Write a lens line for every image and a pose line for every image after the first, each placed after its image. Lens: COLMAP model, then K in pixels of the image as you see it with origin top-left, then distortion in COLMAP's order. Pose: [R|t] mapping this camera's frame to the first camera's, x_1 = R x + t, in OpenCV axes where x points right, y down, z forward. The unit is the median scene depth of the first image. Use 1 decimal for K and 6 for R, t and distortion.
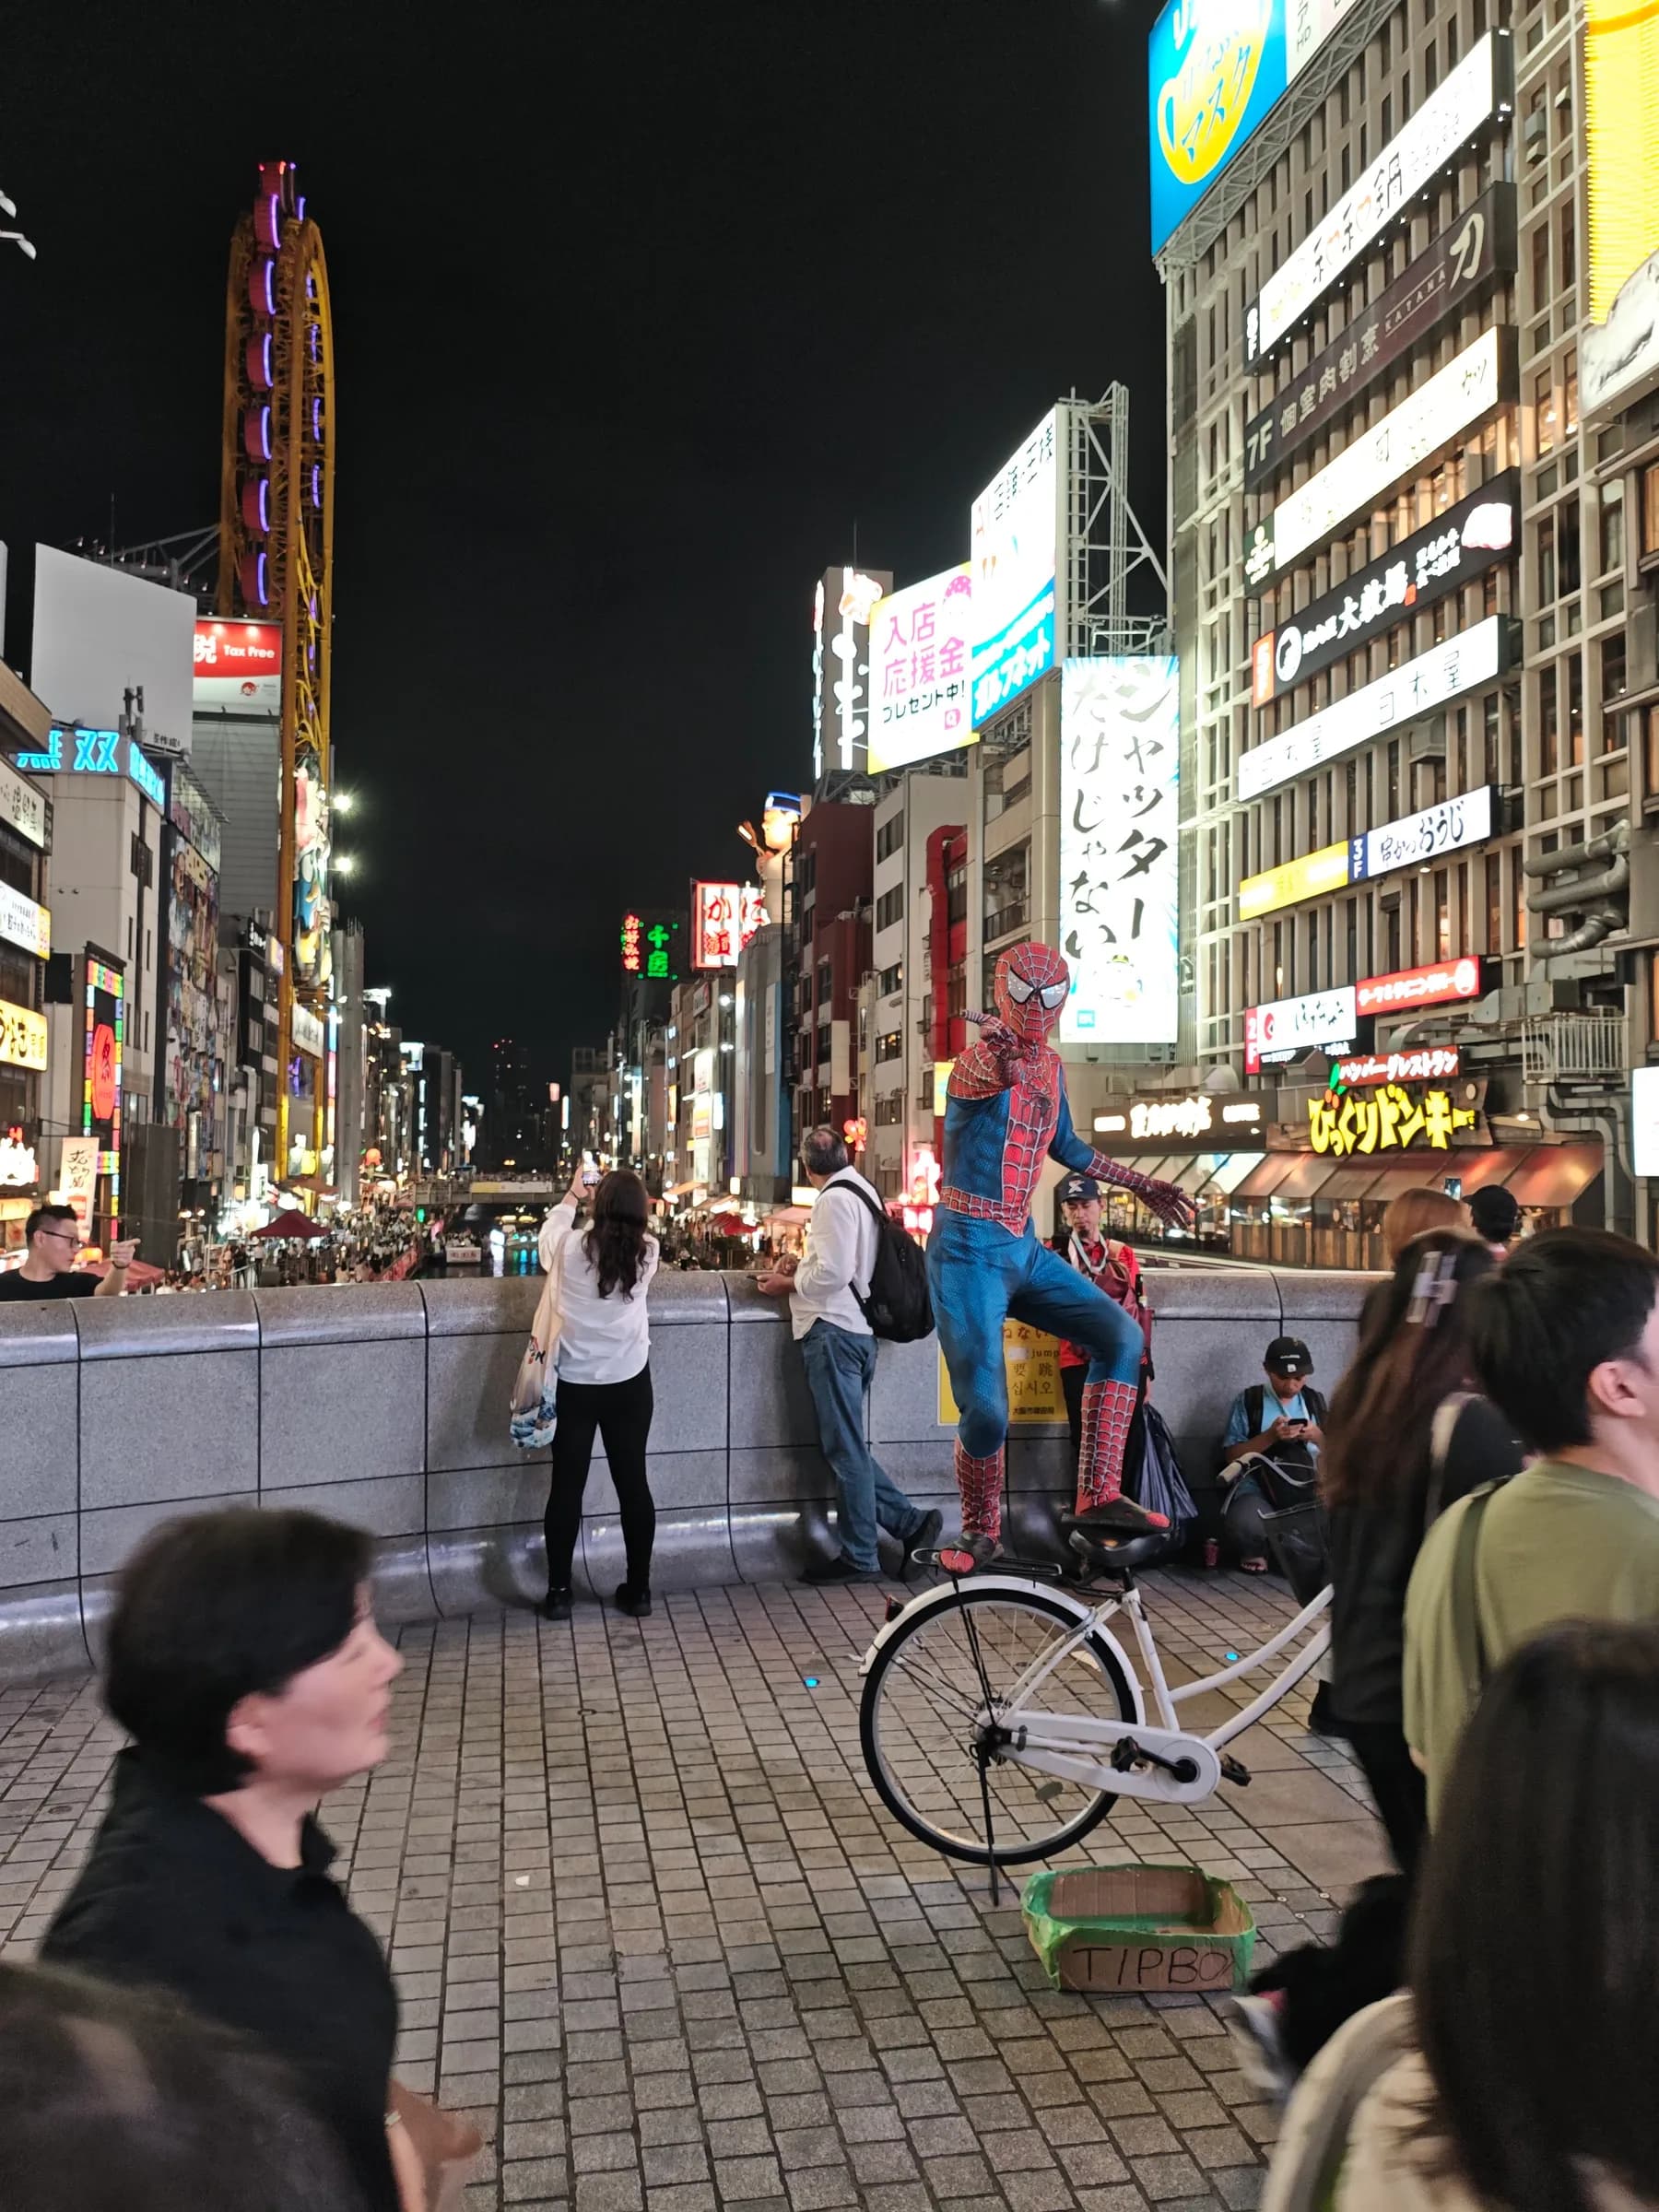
lens RADIAL K [[1755.9, 0, 868.4], [0, 1755.9, 1089.6], [0, 0, 1]] dist [0.027046, -0.003624]
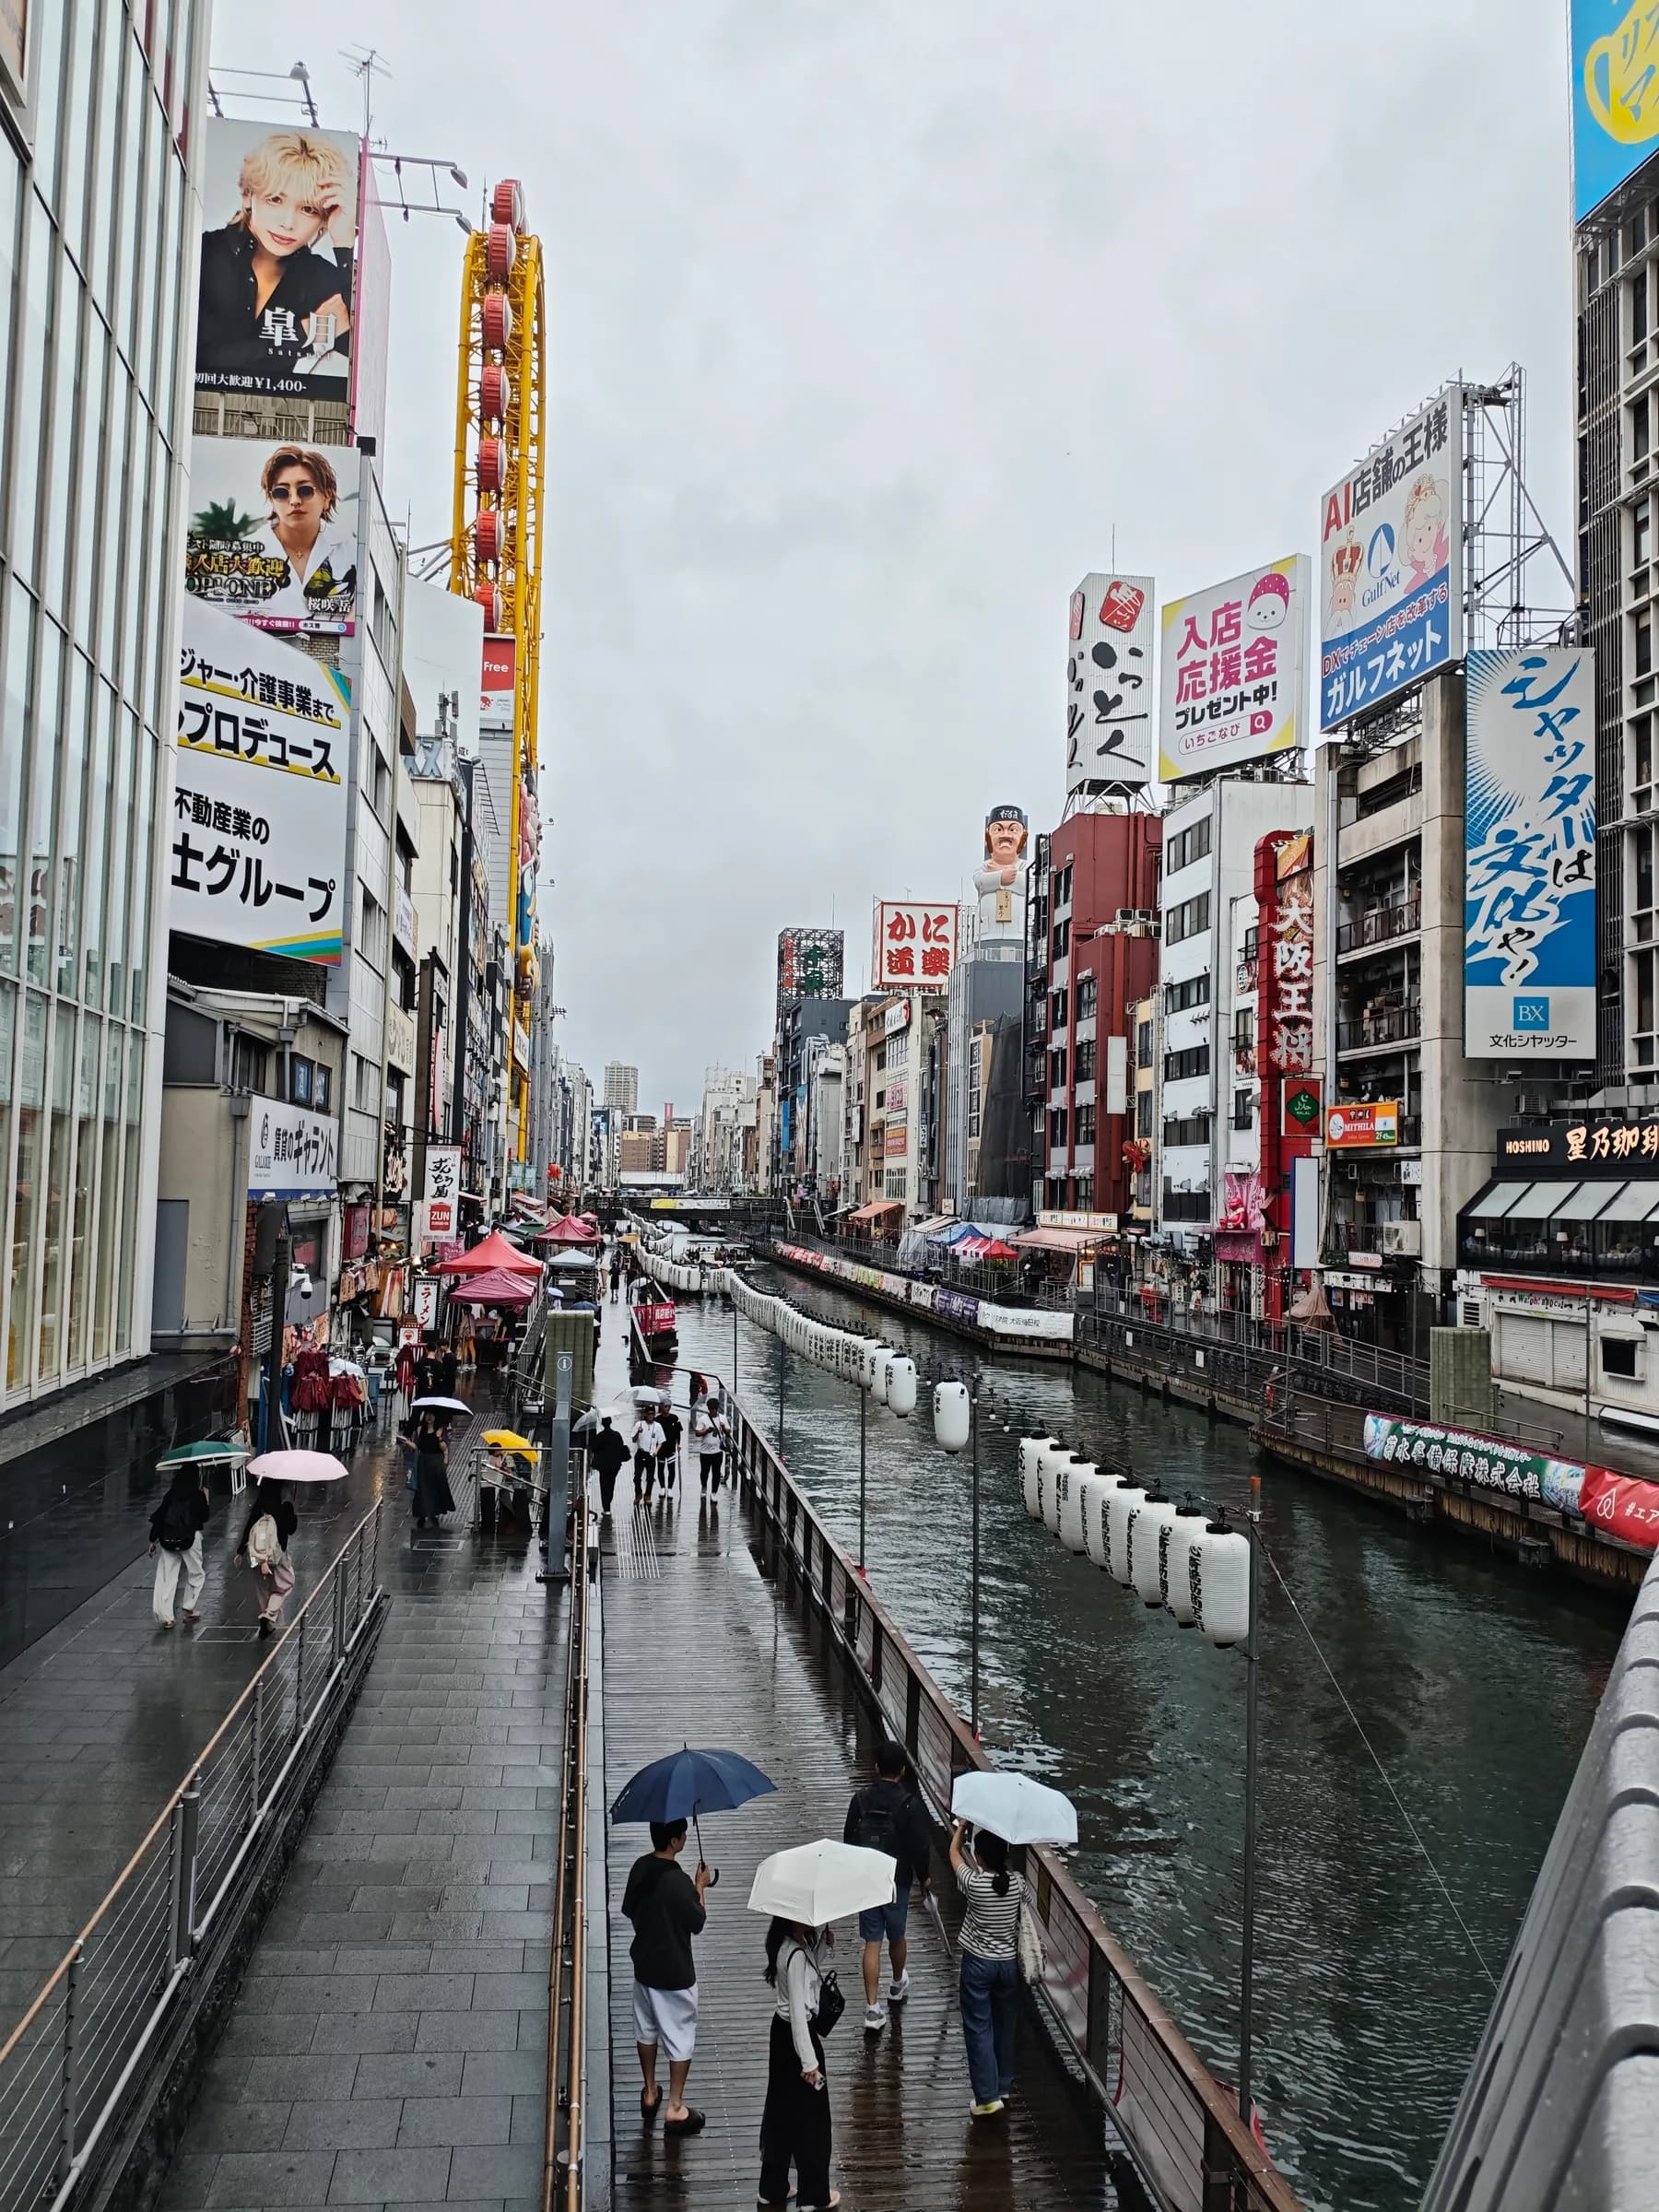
lens RADIAL K [[1755.9, 0, 868.4], [0, 1755.9, 1089.6], [0, 0, 1]] dist [0.027046, -0.003624]
pose [[0.997933, 0.010342, -0.063424, -0.092323], [-0.011103, 0.999870, -0.011657, 0.002768], [0.063295, 0.012338, 0.997919, 0.025838]]
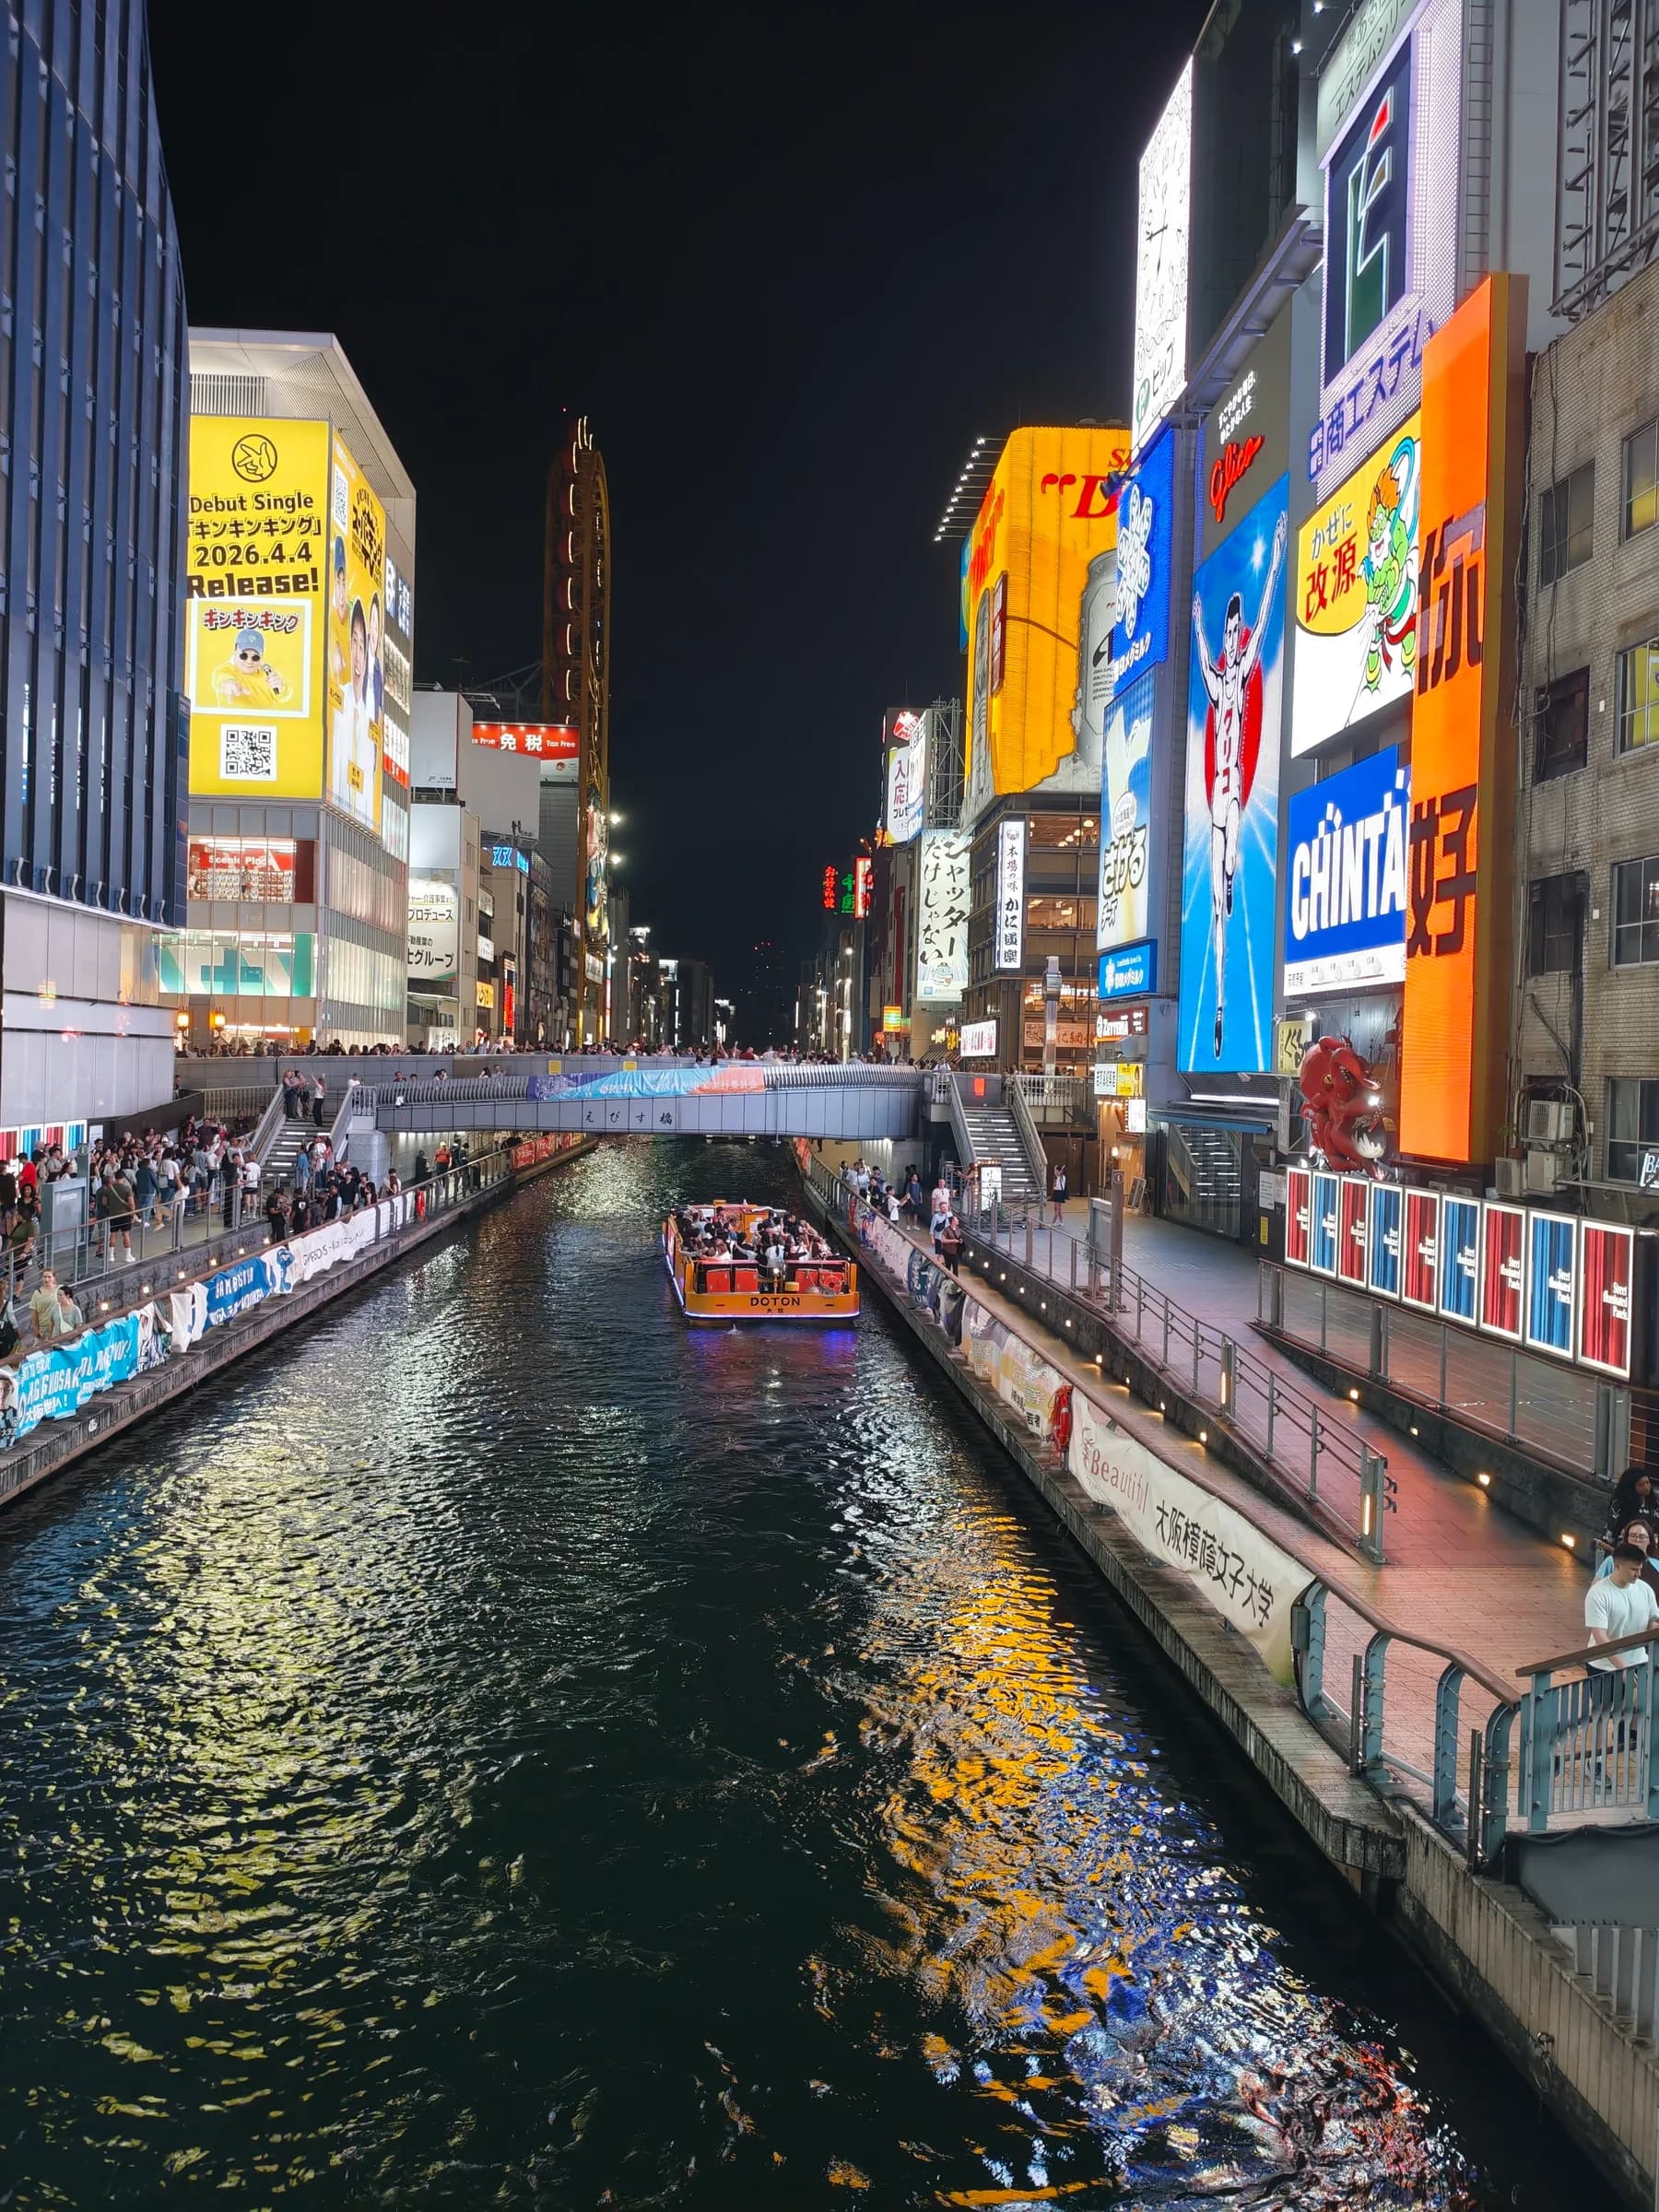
lens RADIAL K [[1637.4, 0, 833.1], [0, 1637.4, 1057.7], [0, 0, 1]] dist [0.066740, -0.112674]
pose [[0.987268, 0.013697, -0.158474, 0.207439], [-0.007255, 0.999126, 0.041156, -0.024266], [0.158899, -0.039482, 0.986505, -0.681378]]
